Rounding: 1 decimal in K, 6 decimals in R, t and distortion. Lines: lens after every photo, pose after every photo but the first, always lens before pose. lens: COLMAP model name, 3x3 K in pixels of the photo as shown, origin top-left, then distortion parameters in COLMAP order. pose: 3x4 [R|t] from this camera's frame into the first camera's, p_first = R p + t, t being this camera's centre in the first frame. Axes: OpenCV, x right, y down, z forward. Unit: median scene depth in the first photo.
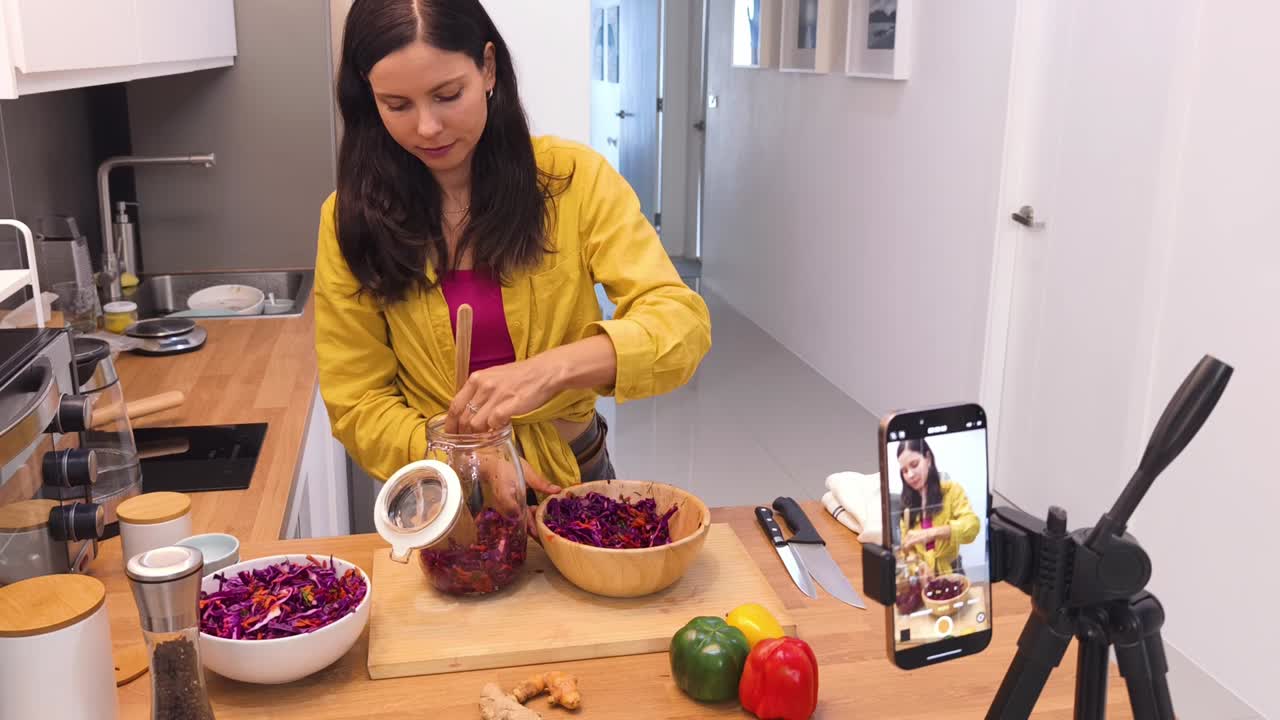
lens RADIAL K [[1142.0, 0, 641.5], [0, 1142.0, 351.4], [0, 0, 1]] dist [-0.010350, 0.017745]
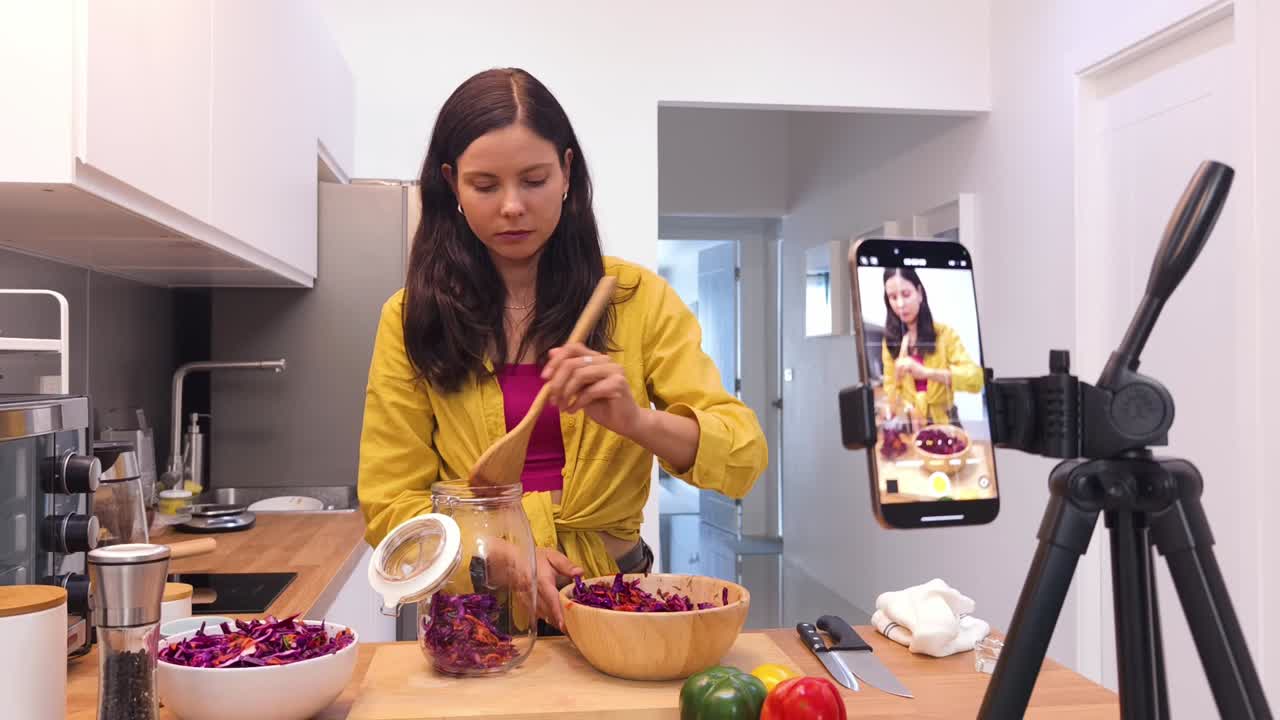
lens RADIAL K [[1142.0, 0, 641.5], [0, 1142.0, 351.4], [0, 0, 1]] dist [-0.010350, 0.017745]
pose [[0.996774, -0.016013, -0.078644, 0.103038], [-0.006555, 0.960377, -0.278626, 0.368846], [0.079989, 0.278242, 0.957174, 0.112878]]
